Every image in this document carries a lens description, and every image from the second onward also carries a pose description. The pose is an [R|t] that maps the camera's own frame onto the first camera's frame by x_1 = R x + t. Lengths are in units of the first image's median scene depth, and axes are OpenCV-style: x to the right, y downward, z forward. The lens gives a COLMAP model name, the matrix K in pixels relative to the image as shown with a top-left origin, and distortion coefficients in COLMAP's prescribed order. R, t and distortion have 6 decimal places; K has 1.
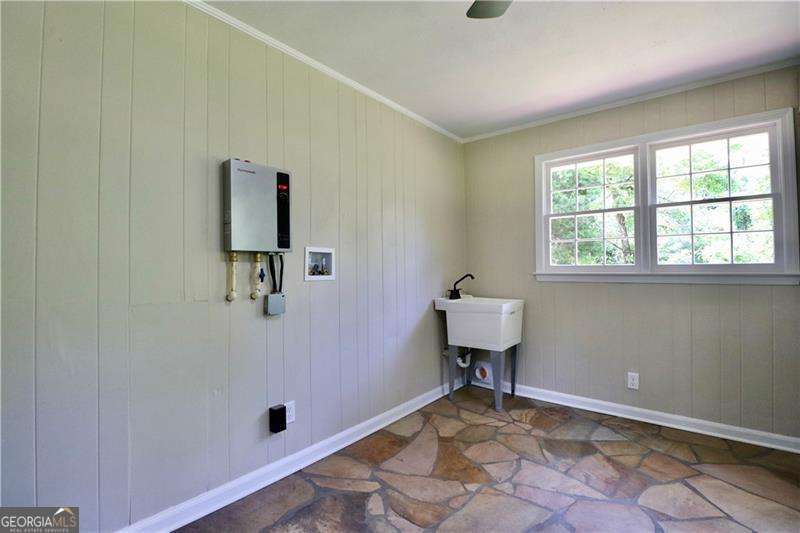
lens RADIAL K [[369.6, 0, 399.1], [0, 369.6, 264.0], [0, 0, 1]] dist [-0.010386, -0.006152]
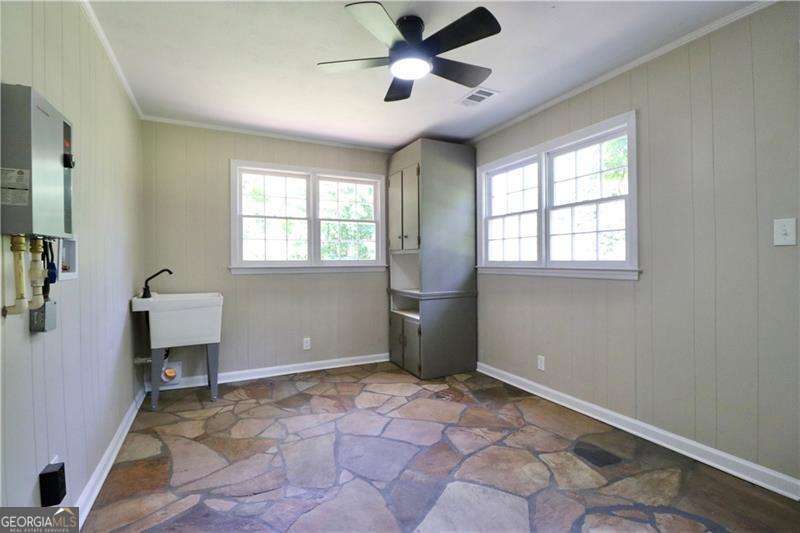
lens RADIAL K [[369.6, 0, 399.4], [0, 369.6, 264.6], [0, 0, 1]] dist [-0.010386, -0.006152]
pose [[0.413788, -0.005619, 0.910356, -0.518192], [-0.008531, 0.999913, 0.010049, 0.002960], [-0.910333, -0.011925, 0.413704, 0.119042]]
